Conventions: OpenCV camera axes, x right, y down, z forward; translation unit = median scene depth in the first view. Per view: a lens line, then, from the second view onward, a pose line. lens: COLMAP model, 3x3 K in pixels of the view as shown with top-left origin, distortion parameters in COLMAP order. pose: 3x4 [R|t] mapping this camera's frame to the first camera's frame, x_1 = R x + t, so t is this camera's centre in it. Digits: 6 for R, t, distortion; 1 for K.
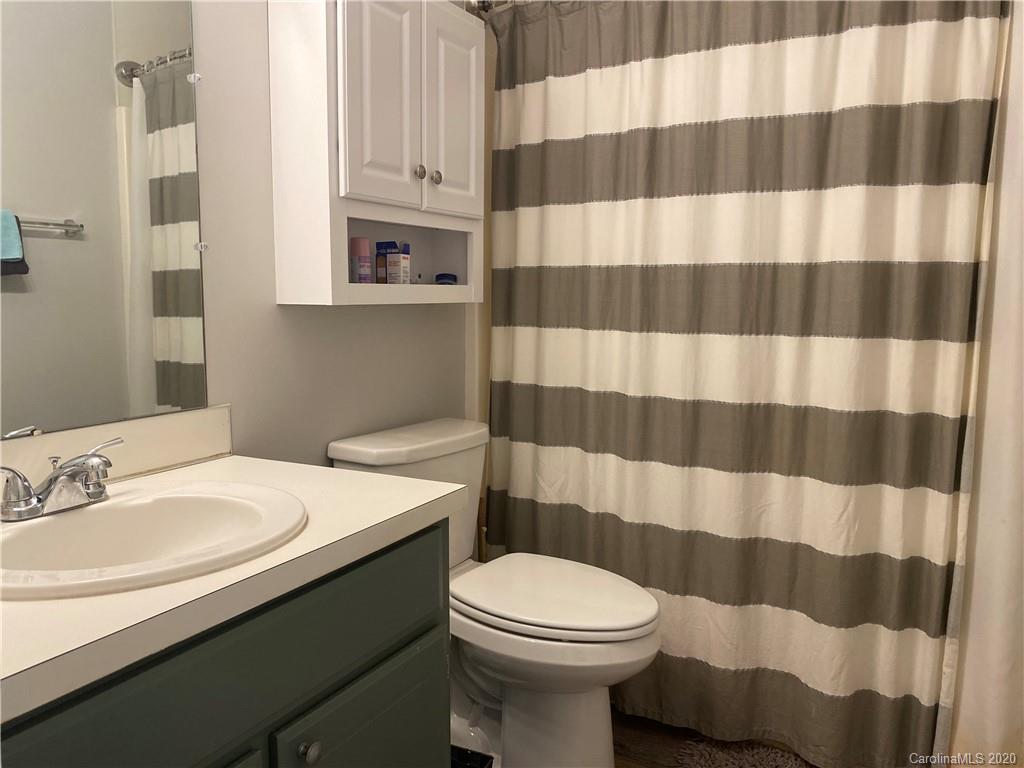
lens RADIAL K [[777.3, 0, 512.9], [0, 777.3, 387.1], [0, 0, 1]] dist [0.046589, -0.058249]
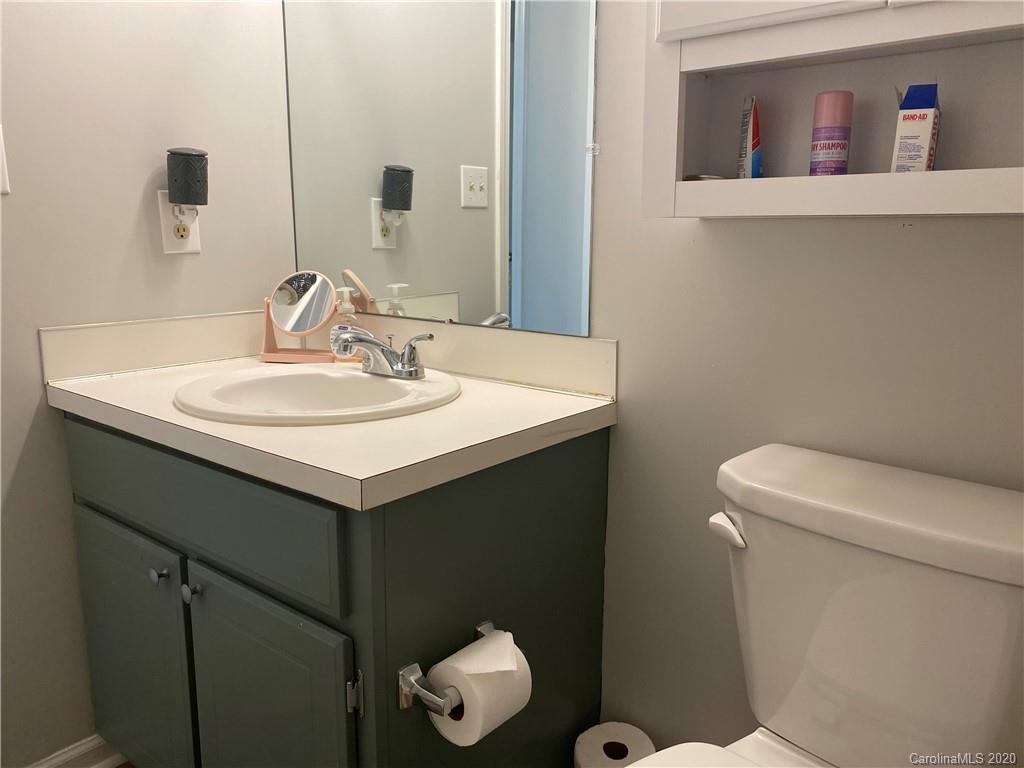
lens RADIAL K [[777.3, 0, 512.9], [0, 777.3, 380.1], [0, 0, 1]] dist [0.046589, -0.058249]
pose [[-0.162608, 0.189007, -0.968419, 0.399774], [-0.117604, 0.970772, 0.209213, -0.081470], [0.979657, 0.147910, -0.135627, 0.853839]]
